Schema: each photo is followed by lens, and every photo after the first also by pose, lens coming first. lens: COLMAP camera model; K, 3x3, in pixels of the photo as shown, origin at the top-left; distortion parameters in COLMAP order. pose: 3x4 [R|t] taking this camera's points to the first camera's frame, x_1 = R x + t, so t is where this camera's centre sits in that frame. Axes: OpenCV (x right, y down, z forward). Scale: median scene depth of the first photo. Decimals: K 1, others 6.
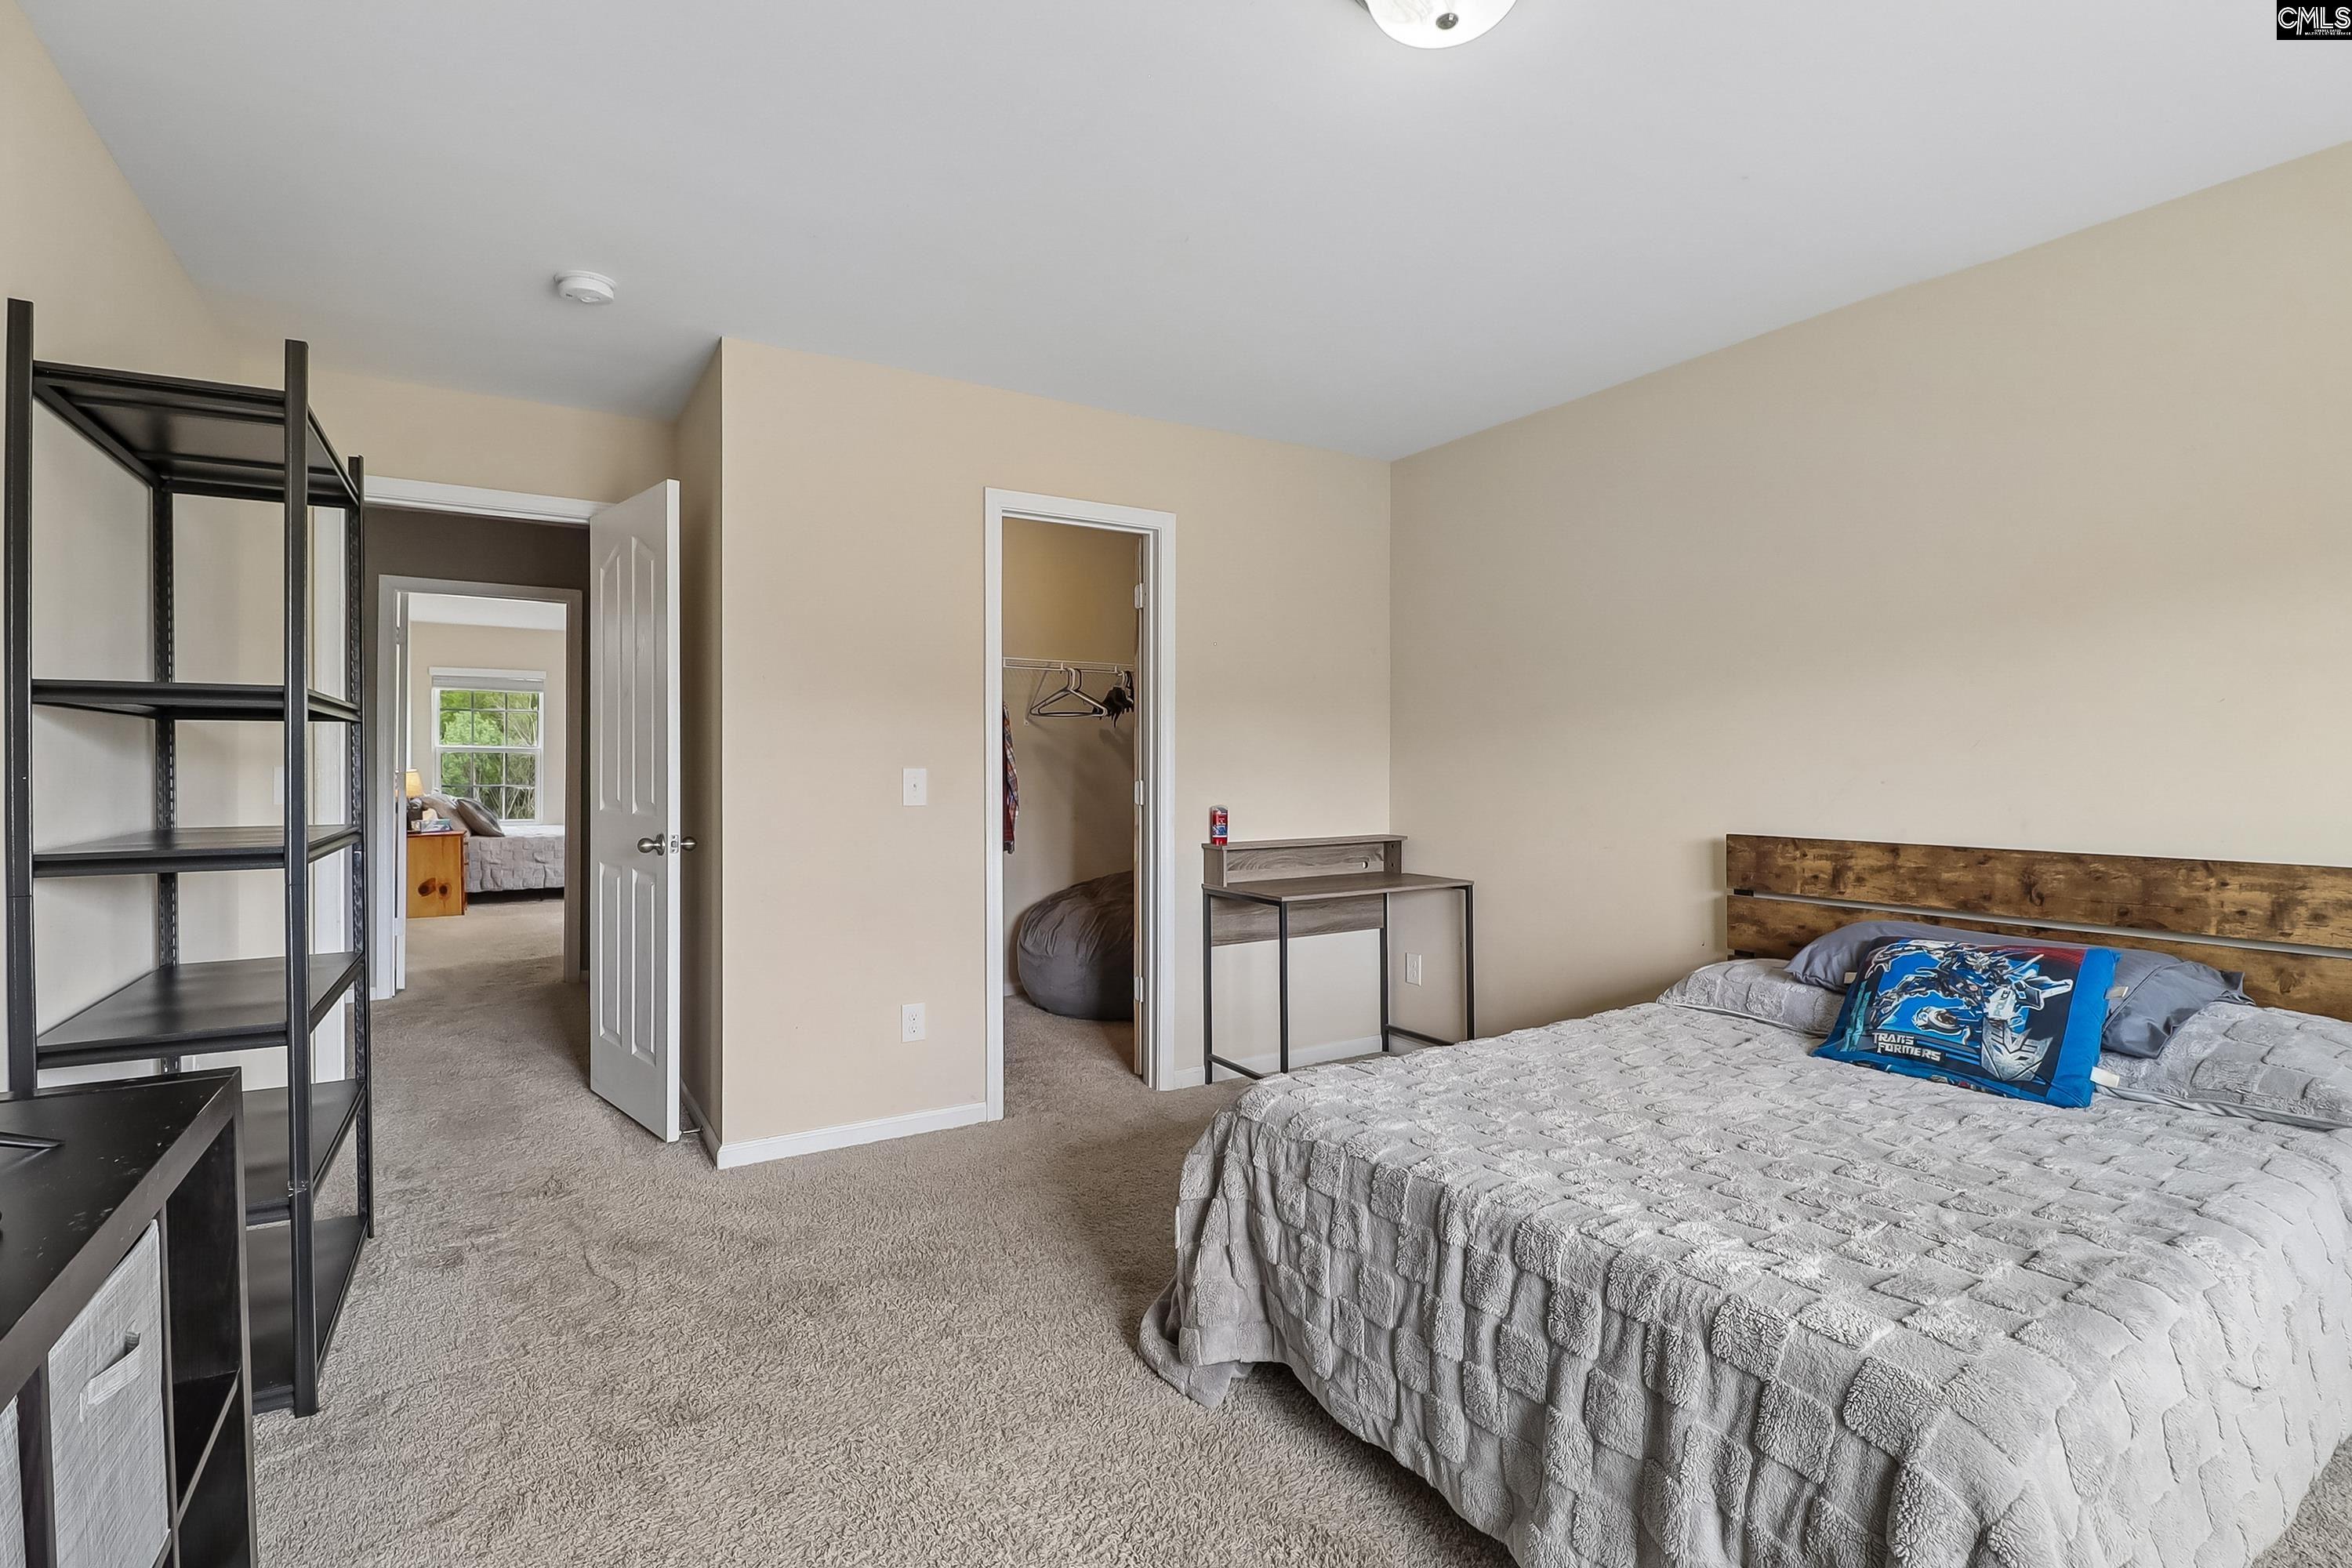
lens RADIAL K [[1093.6, 0, 1170.1], [0, 1093.6, 780.5], [0, 0, 1]] dist [-0.021506, -0.005512]
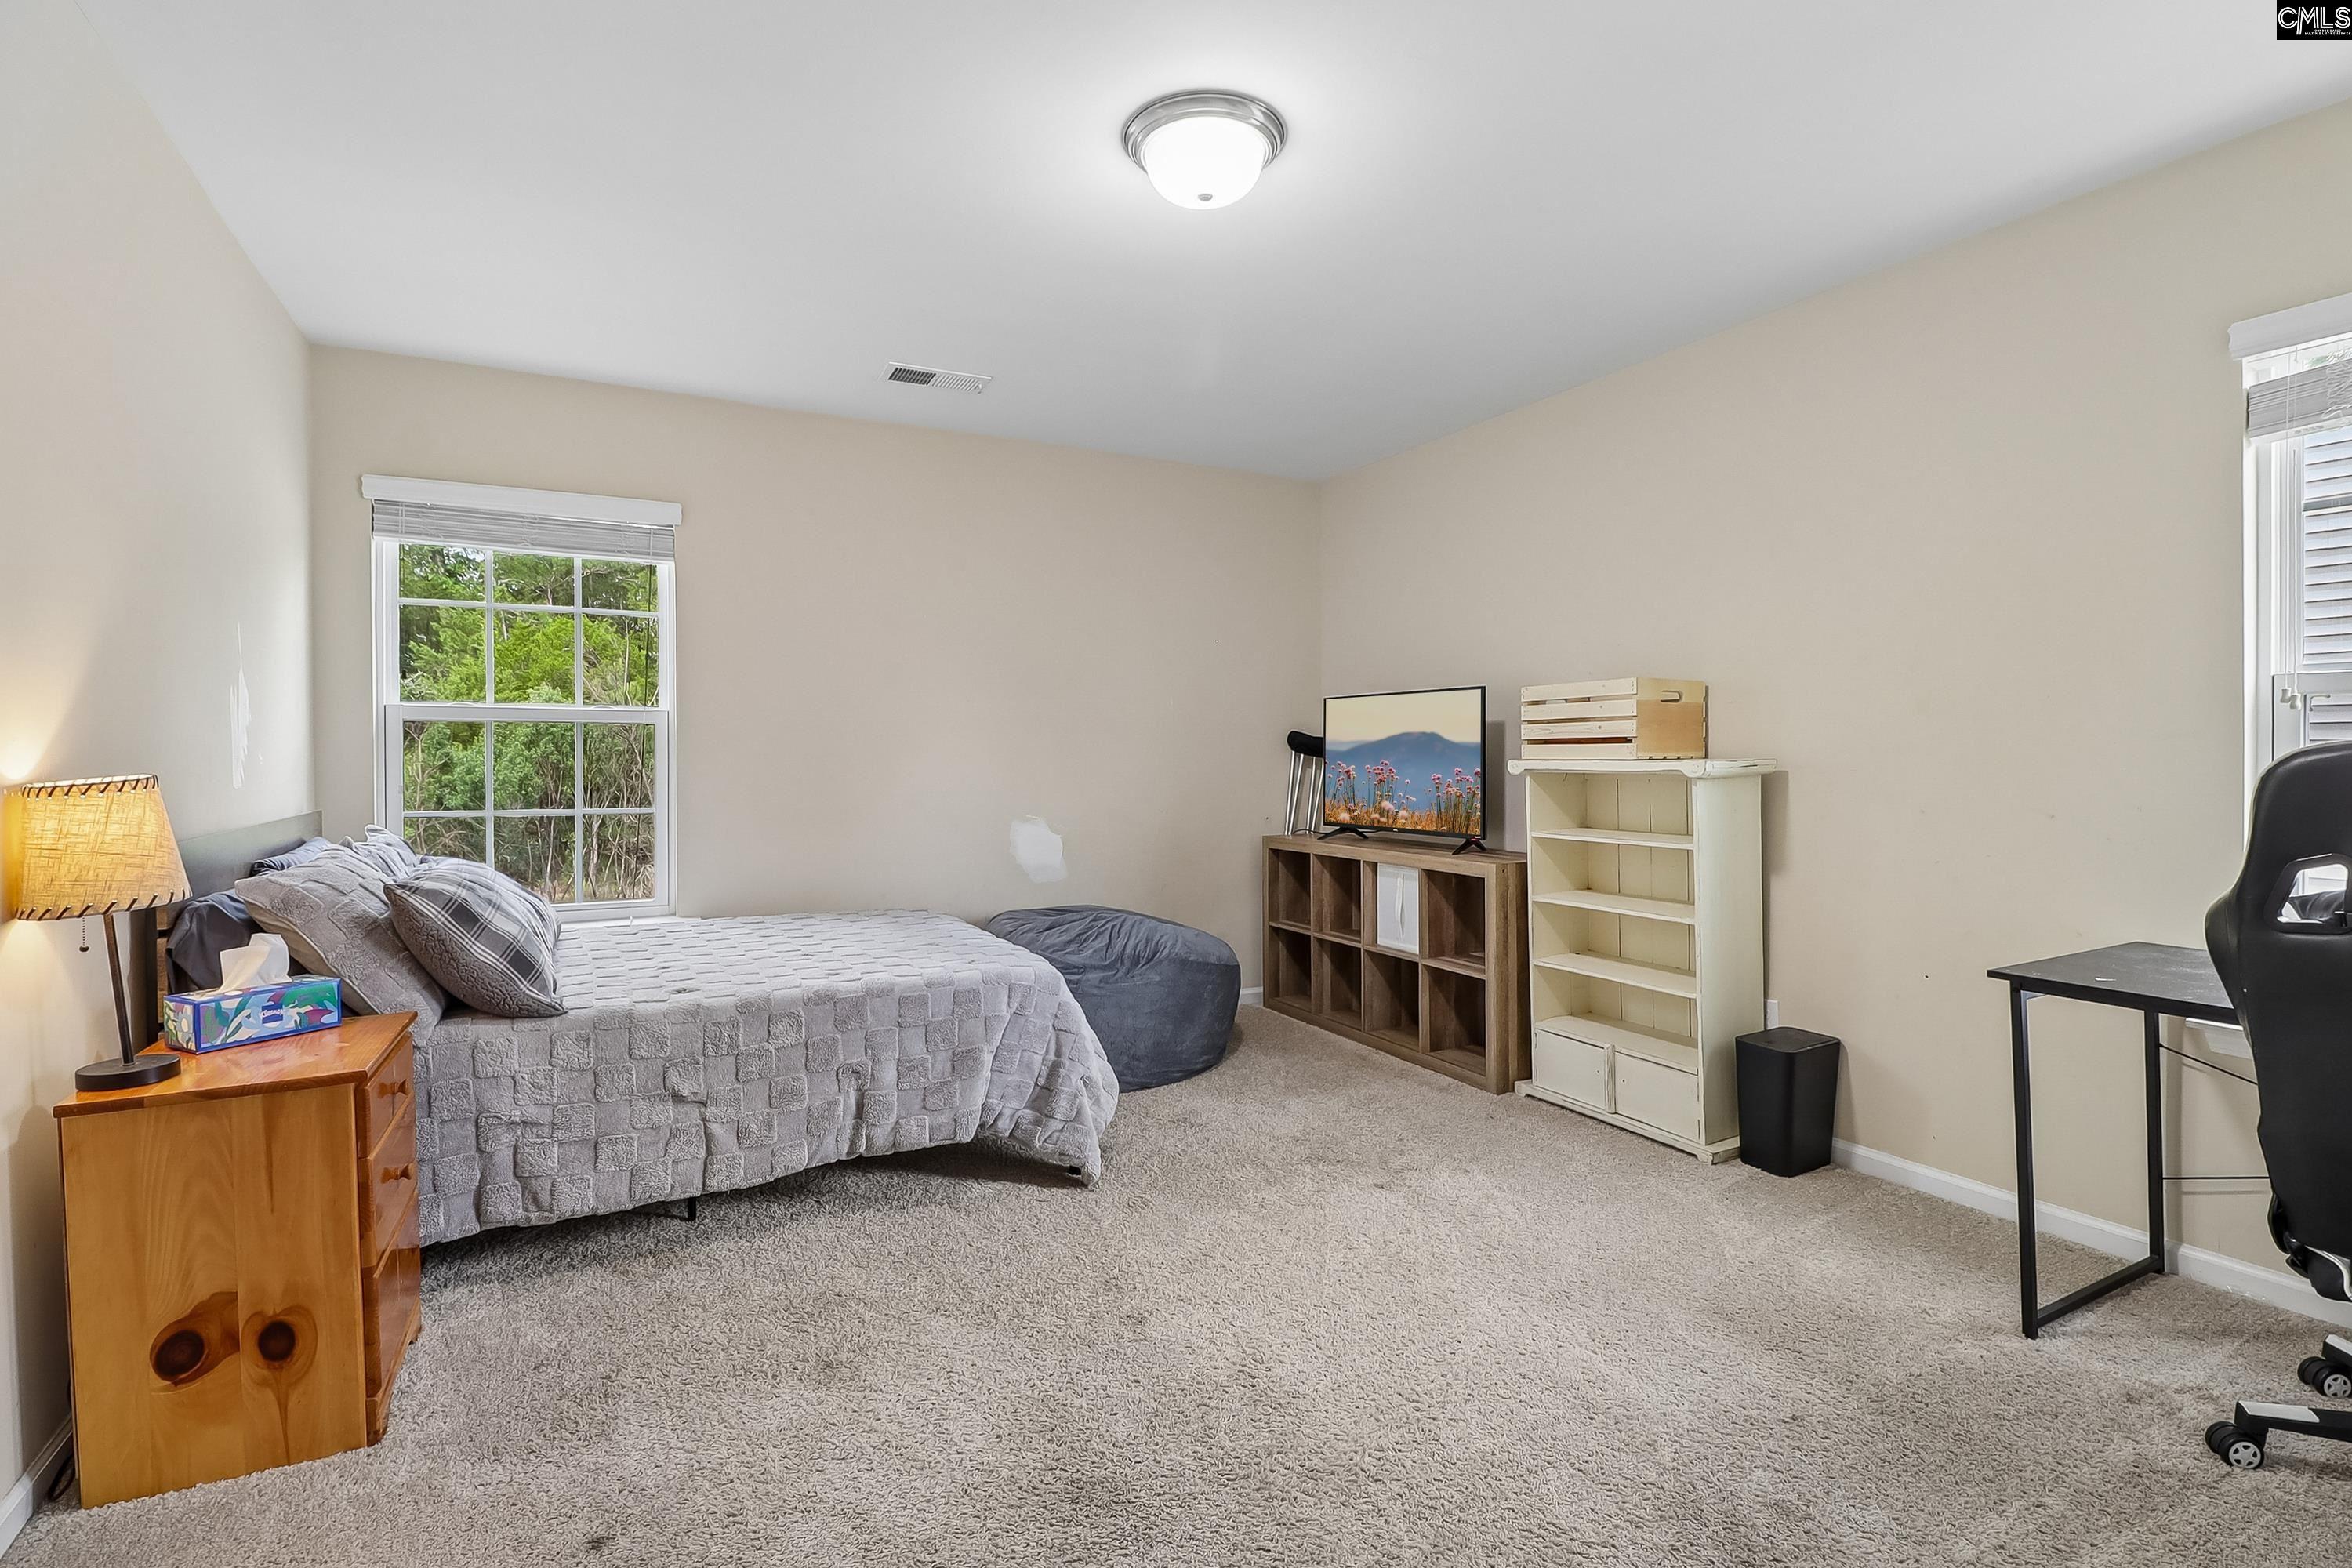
lens RADIAL K [[1093.6, 0, 1178.9], [0, 1093.6, 769.5], [0, 0, 1]] dist [-0.021506, -0.005512]
pose [[0.998560, -0.000672, -0.053635, -0.451348], [0.000879, 0.999992, 0.003835, -0.011055], [0.053632, -0.003877, 0.998553, 0.747235]]
